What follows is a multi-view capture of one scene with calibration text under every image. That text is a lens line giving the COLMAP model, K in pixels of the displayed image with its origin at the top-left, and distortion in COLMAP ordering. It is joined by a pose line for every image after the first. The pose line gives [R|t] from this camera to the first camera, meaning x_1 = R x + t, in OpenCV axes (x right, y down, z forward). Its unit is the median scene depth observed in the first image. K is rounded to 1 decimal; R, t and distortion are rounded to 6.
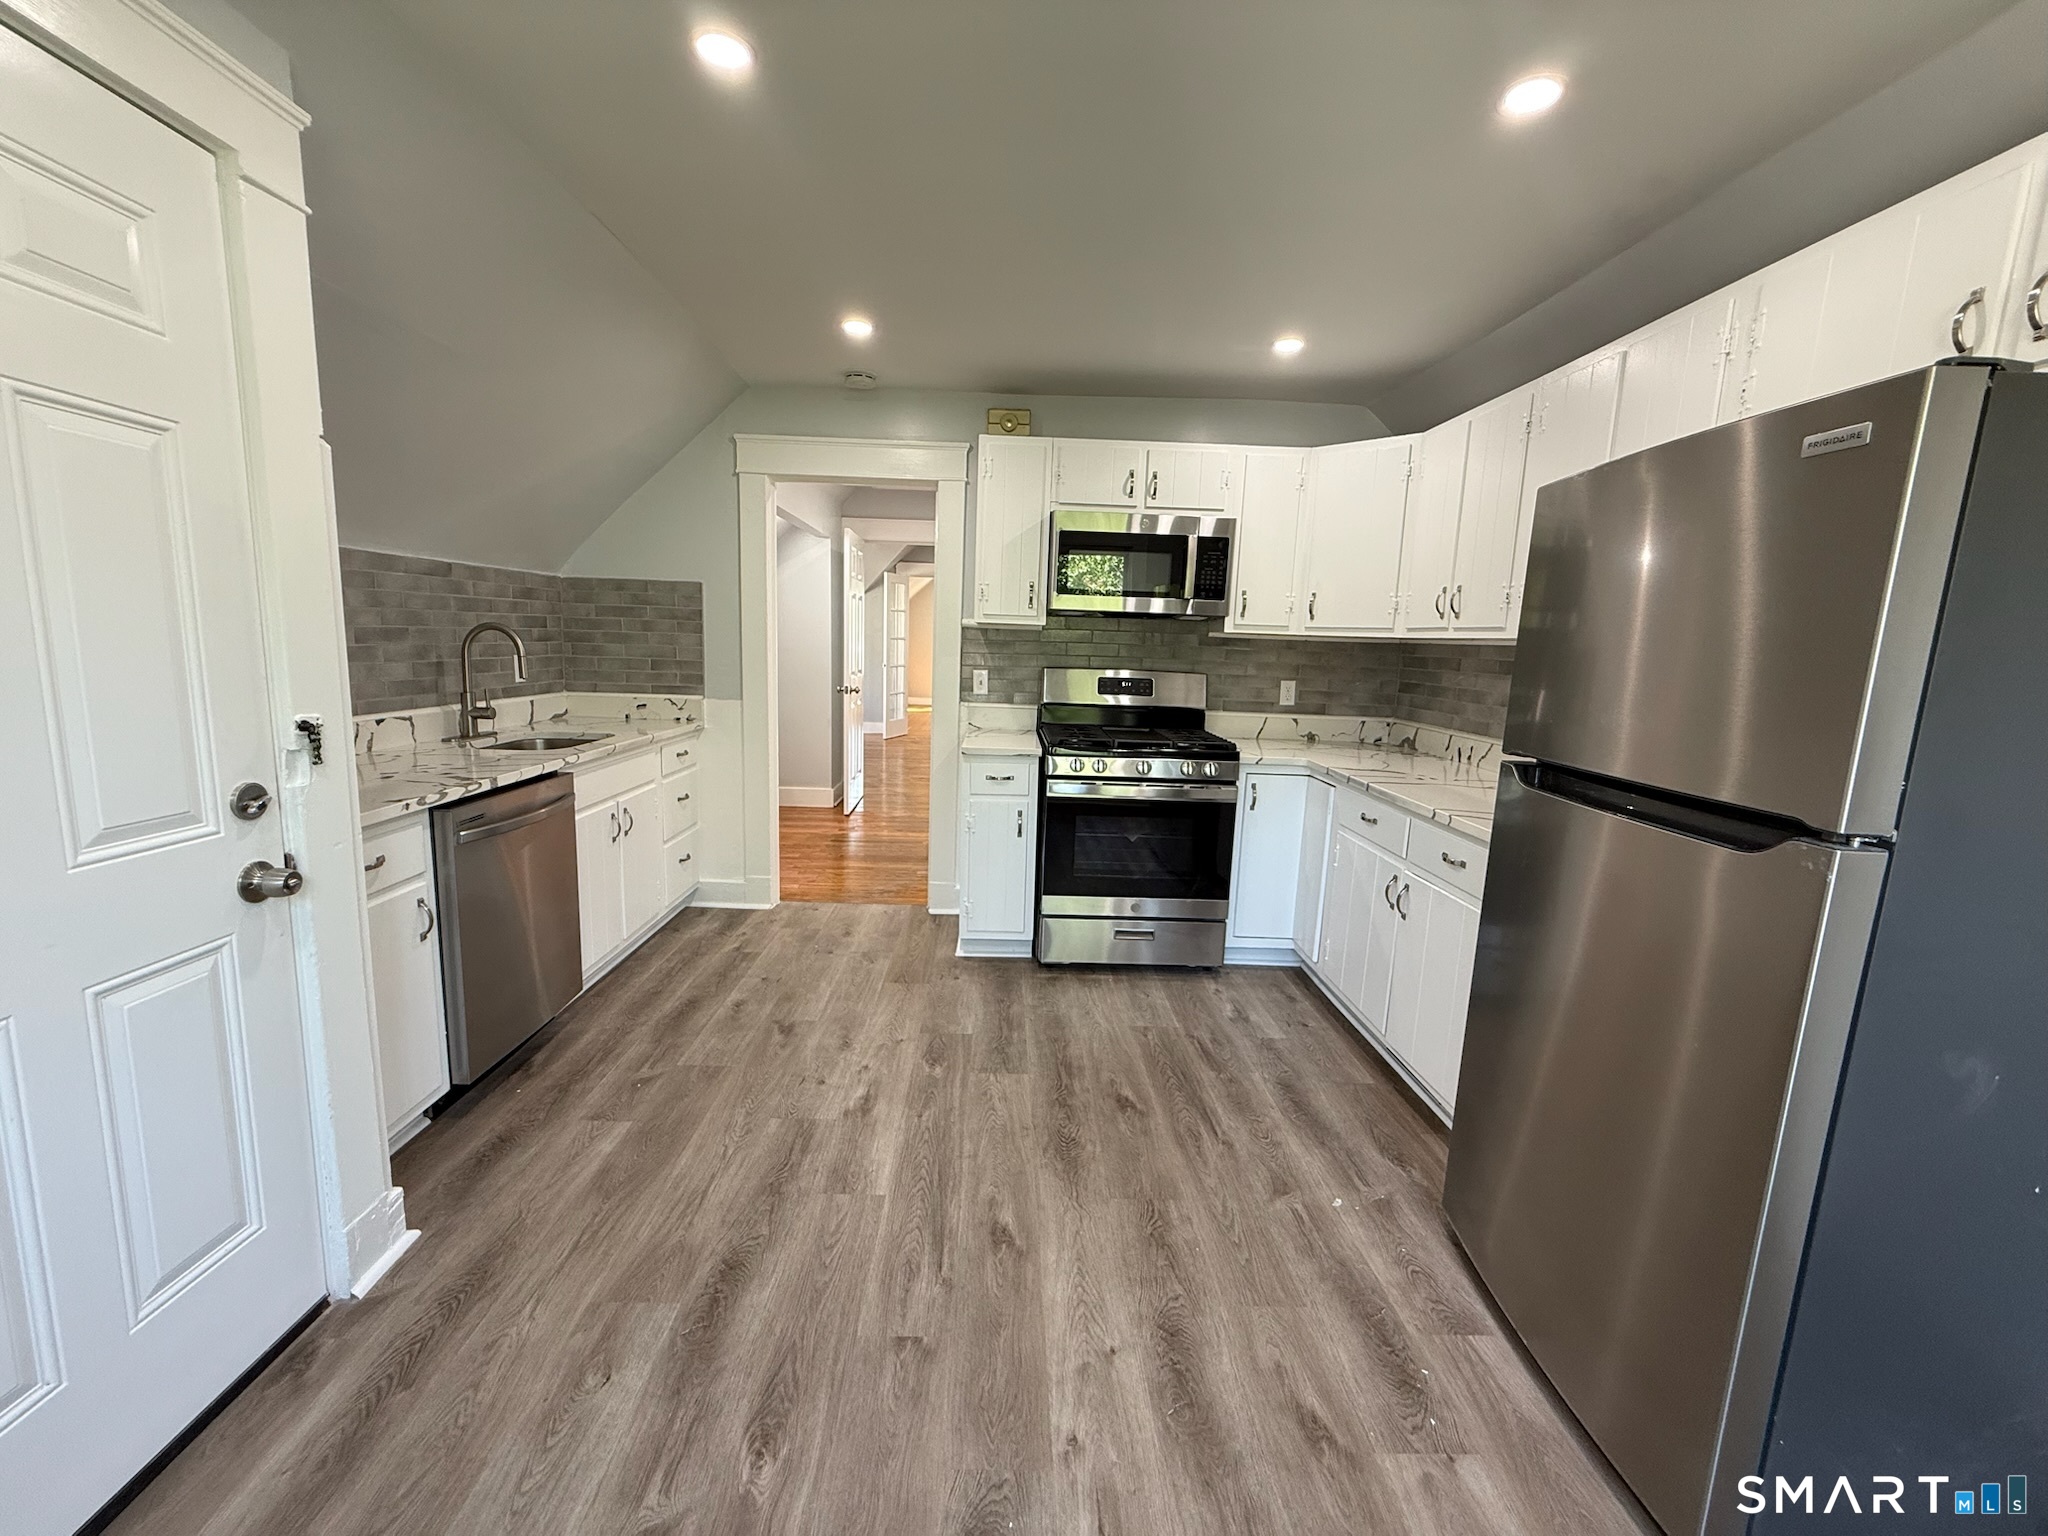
lens RADIAL K [[816.6, 0, 1012.0], [0, 816.6, 767.3], [0, 0, 1]] dist [0.000072, 0.000097]
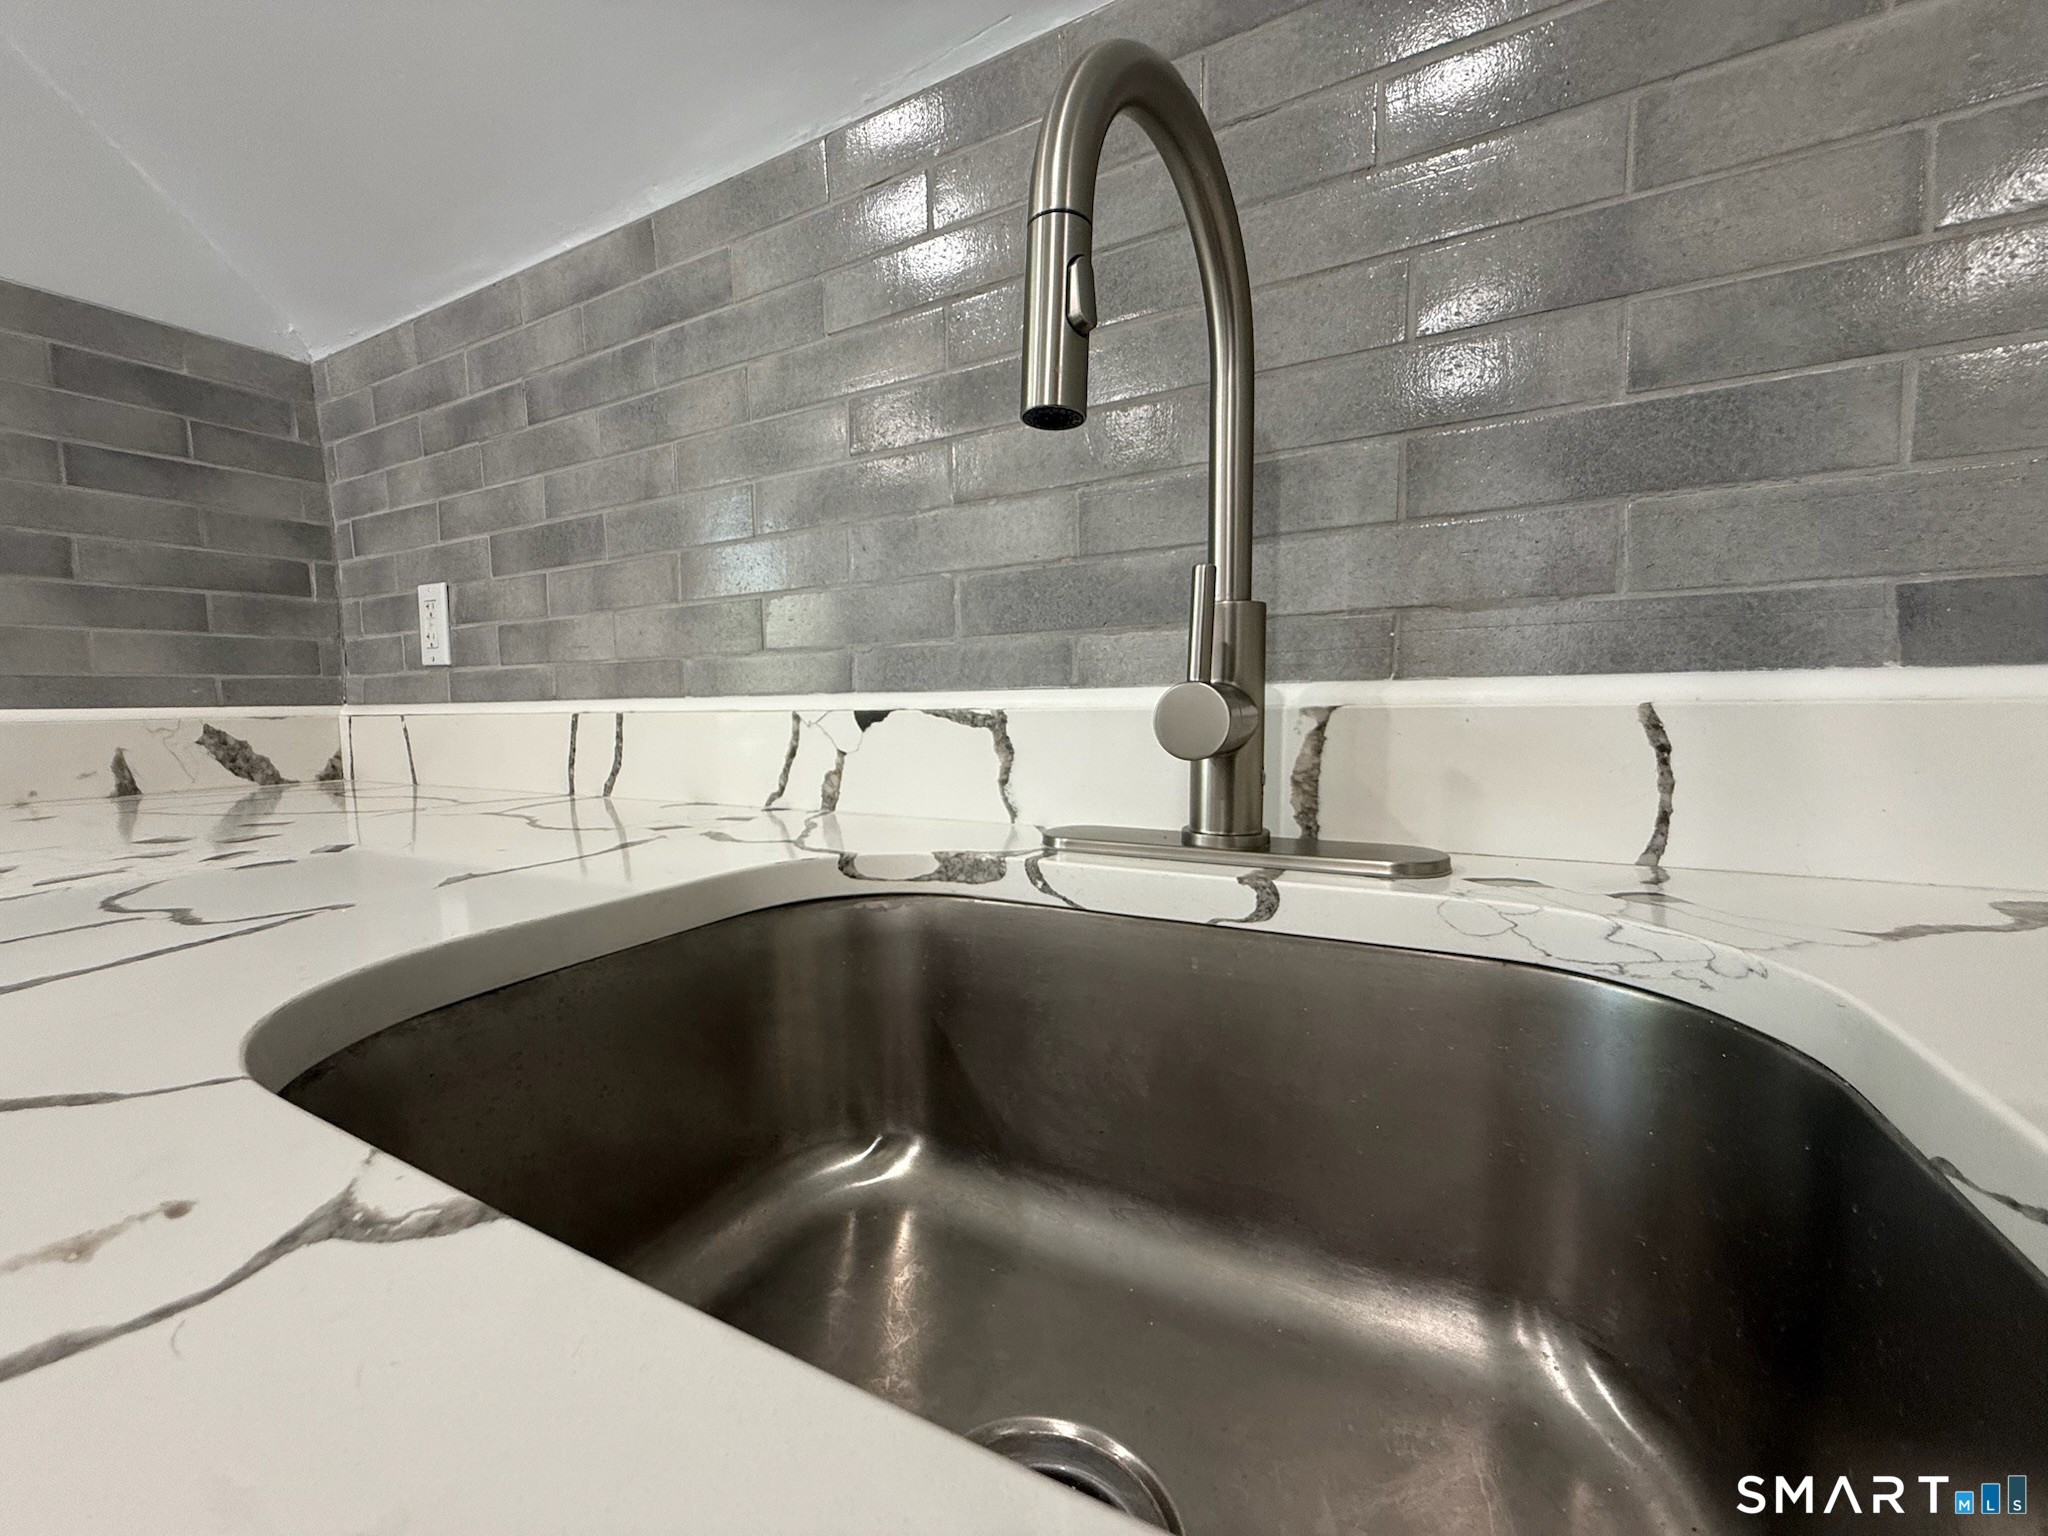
lens RADIAL K [[816.6, 0, 1023.6], [0, 816.6, 780.0], [0, 0, 1]] dist [0.000072, 0.000097]
pose [[-0.489518, 0.058682, -0.870016, -0.484880], [-0.136555, 0.980264, 0.142951, -0.073719], [0.861234, 0.188782, -0.471844, 1.054010]]
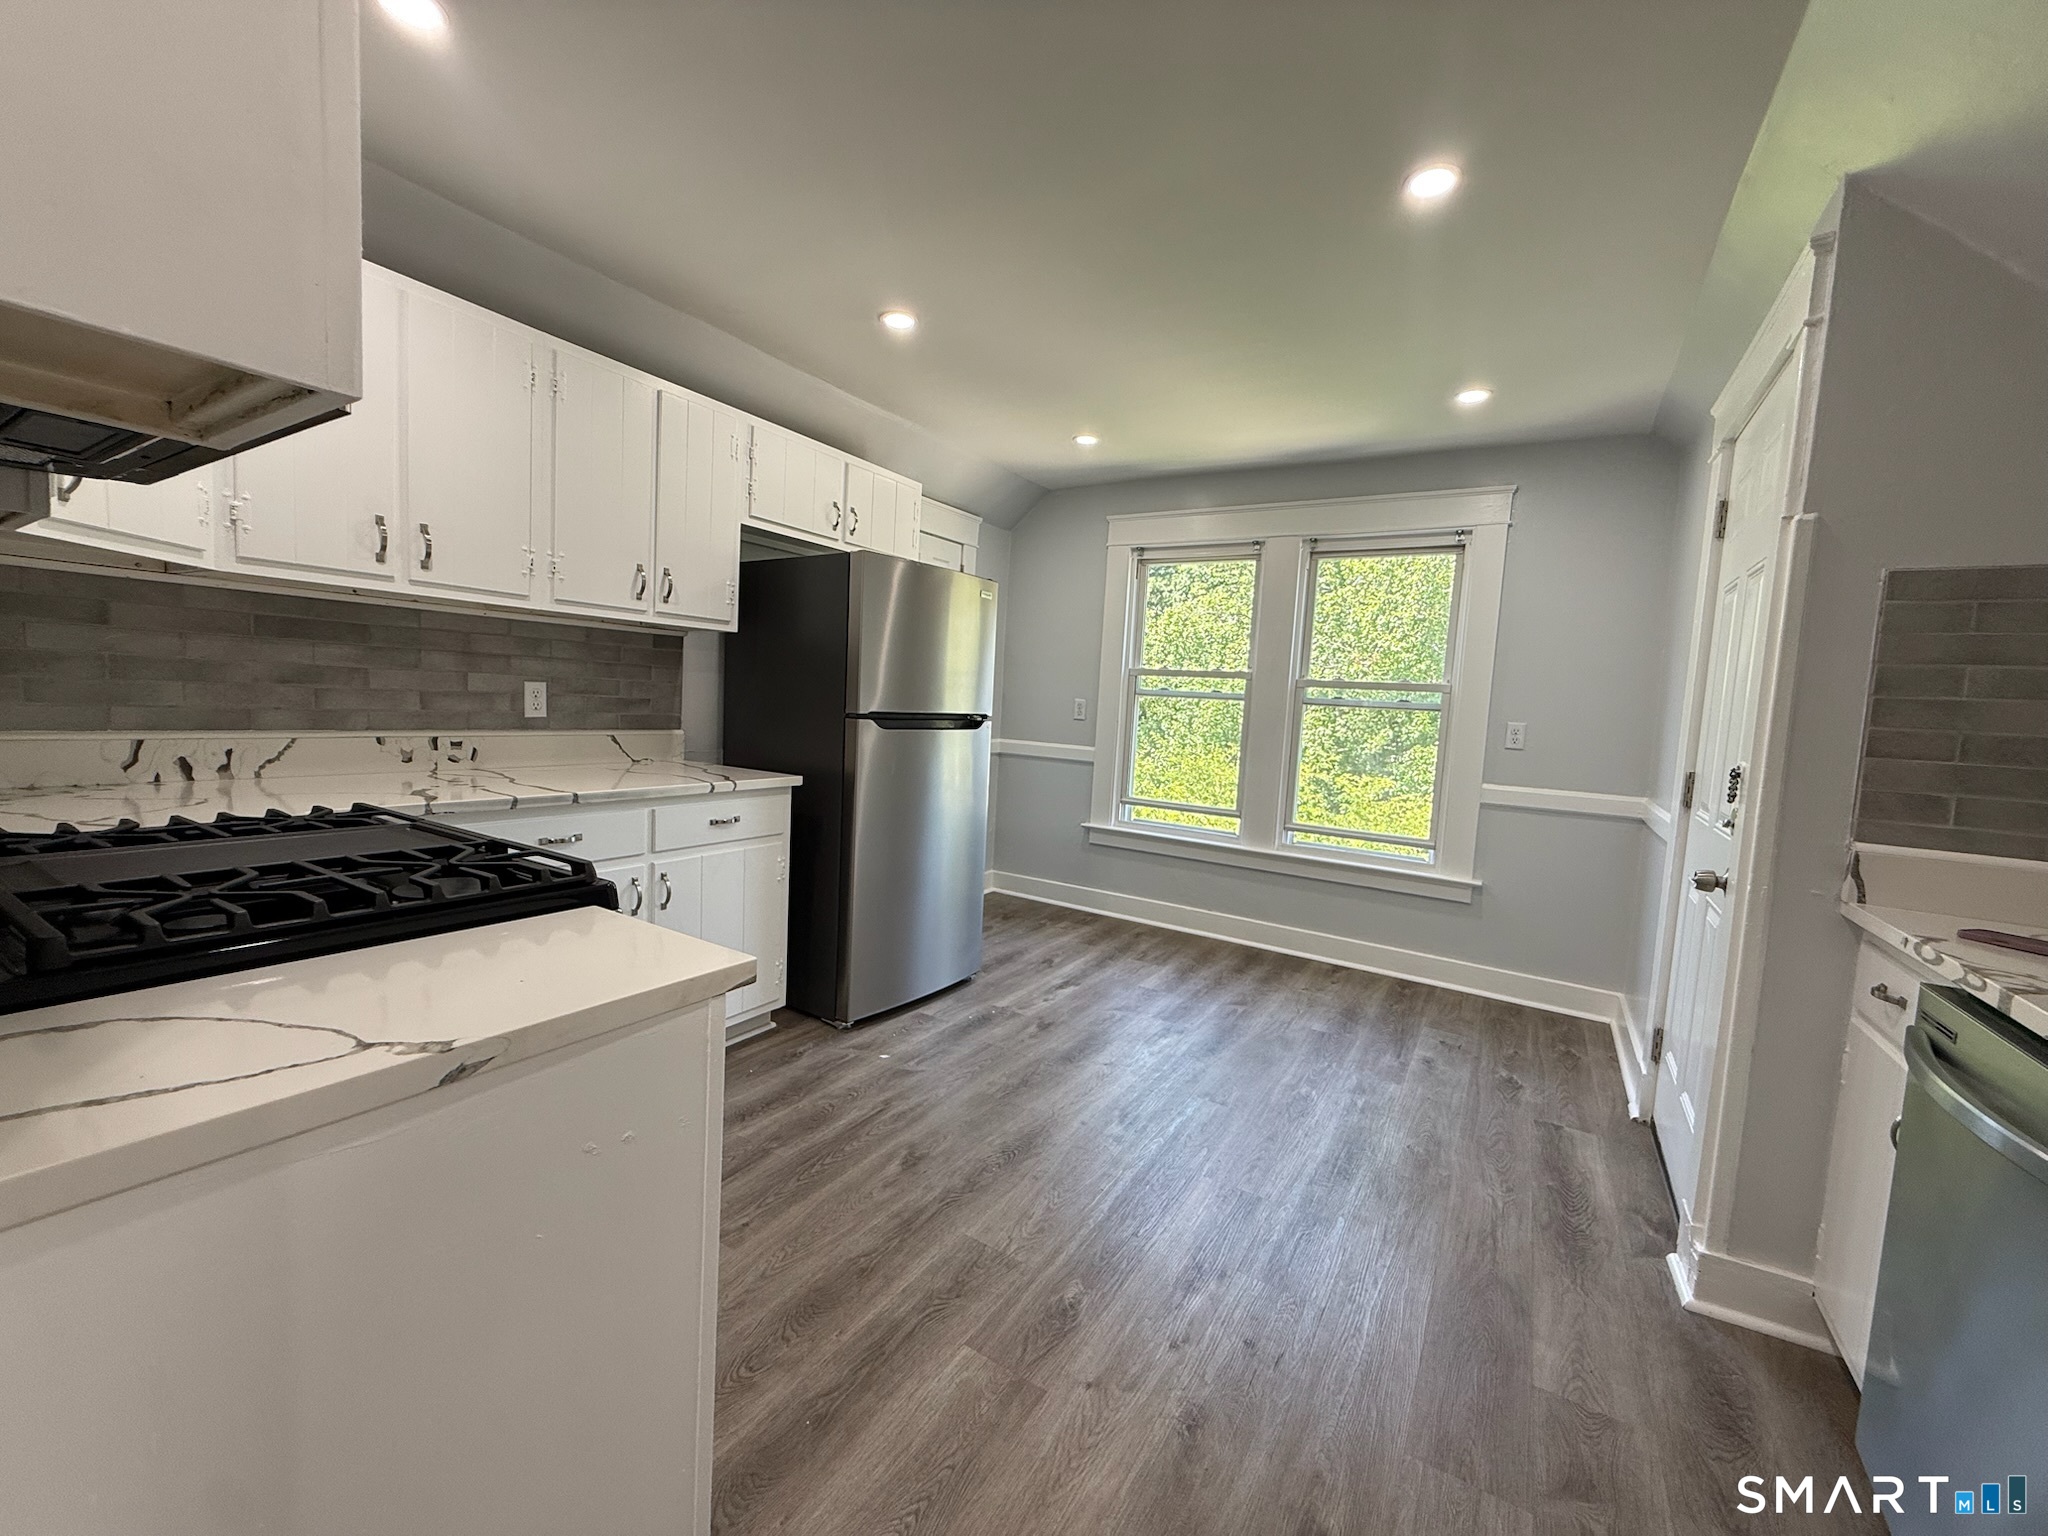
lens RADIAL K [[816.6, 0, 1015.7], [0, 816.6, 766.0], [0, 0, 1]] dist [0.000072, 0.000097]
pose [[-0.835216, -0.123942, 0.535773, -0.299622], [0.002829, 0.973289, 0.229564, -0.165333], [-0.549914, 0.193252, -0.812556, 1.251251]]
